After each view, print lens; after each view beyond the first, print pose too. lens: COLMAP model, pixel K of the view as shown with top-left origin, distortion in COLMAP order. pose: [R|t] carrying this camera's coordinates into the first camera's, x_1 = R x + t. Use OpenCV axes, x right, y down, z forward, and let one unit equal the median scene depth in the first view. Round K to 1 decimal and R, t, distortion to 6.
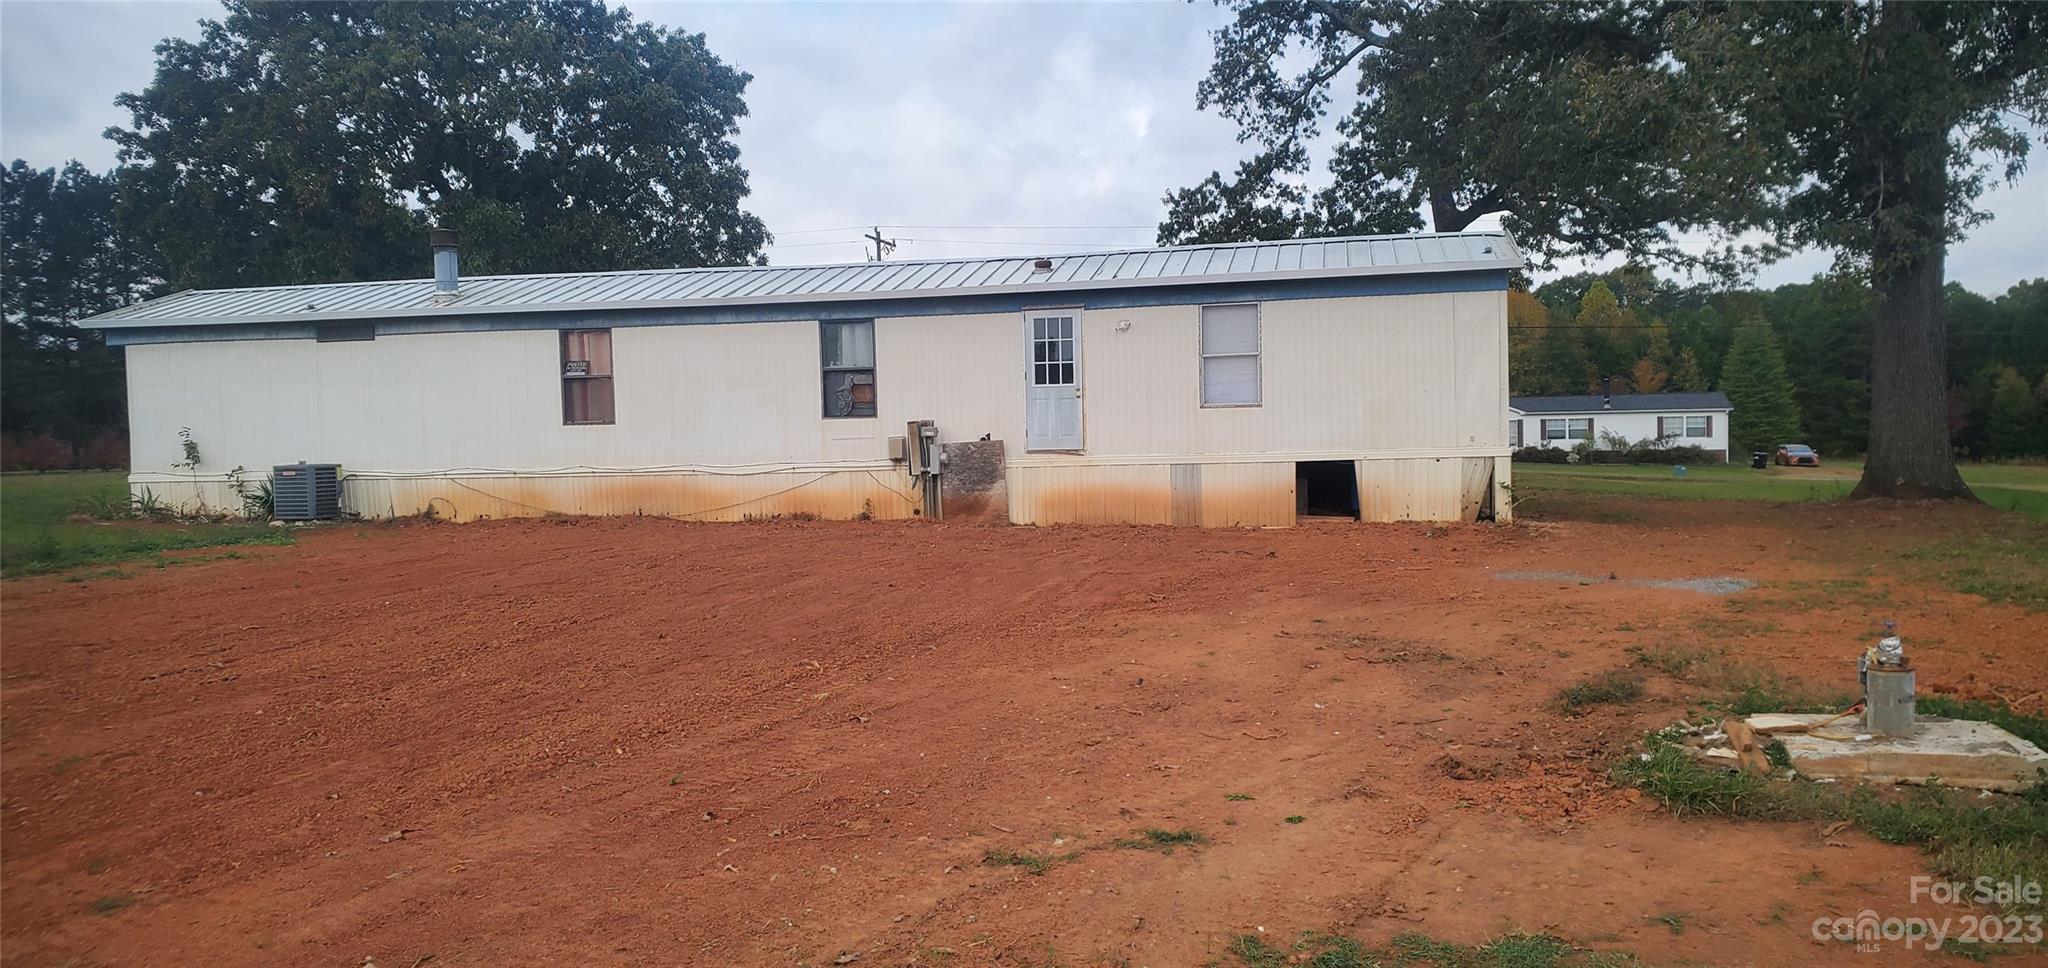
lens RADIAL K [[1522.3, 0, 1054.5], [0, 1522.3, 486.7], [0, 0, 1]] dist [0.149053, -0.285460]
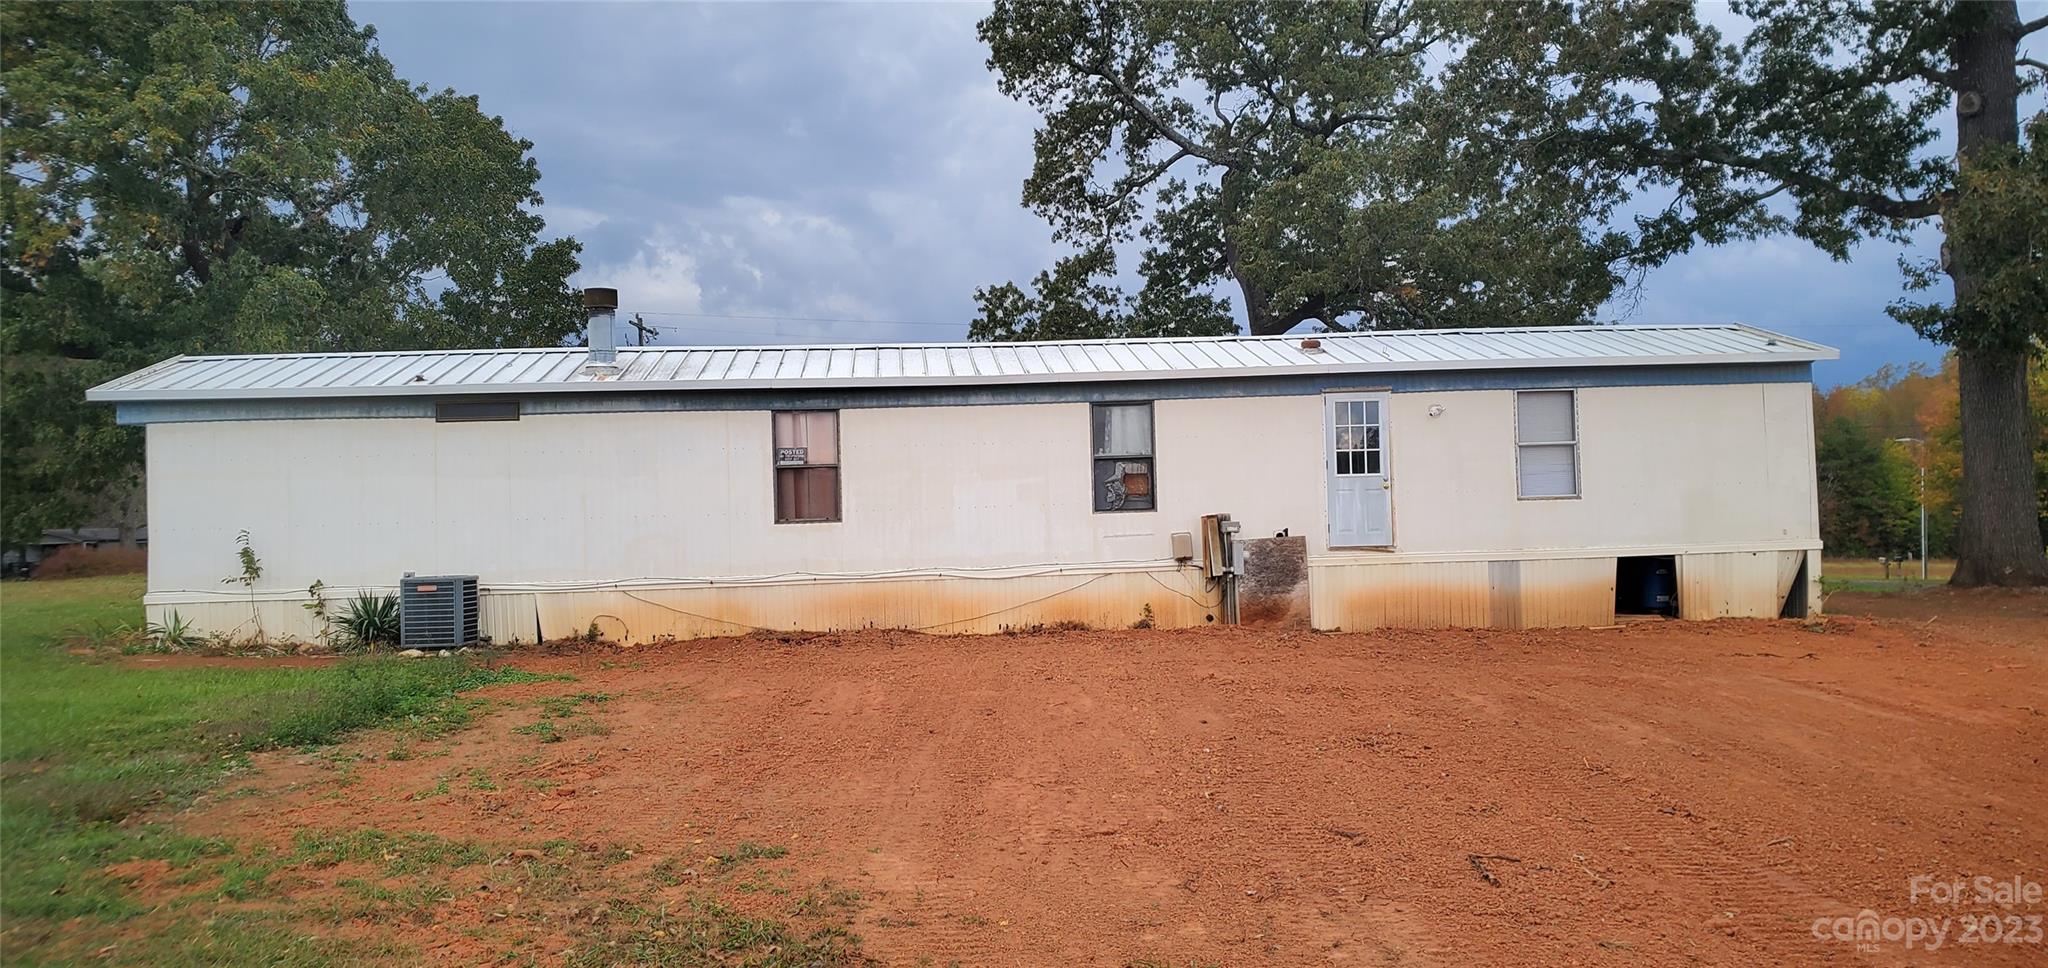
lens RADIAL K [[1522.3, 0, 1054.5], [0, 1522.3, 486.7], [0, 0, 1]] dist [0.149053, -0.285460]
pose [[0.962341, 0.000858, 0.271845, -0.398289], [0.017820, 0.997645, -0.066234, -0.002411], [-0.271262, 0.068584, 0.960059, 0.163521]]
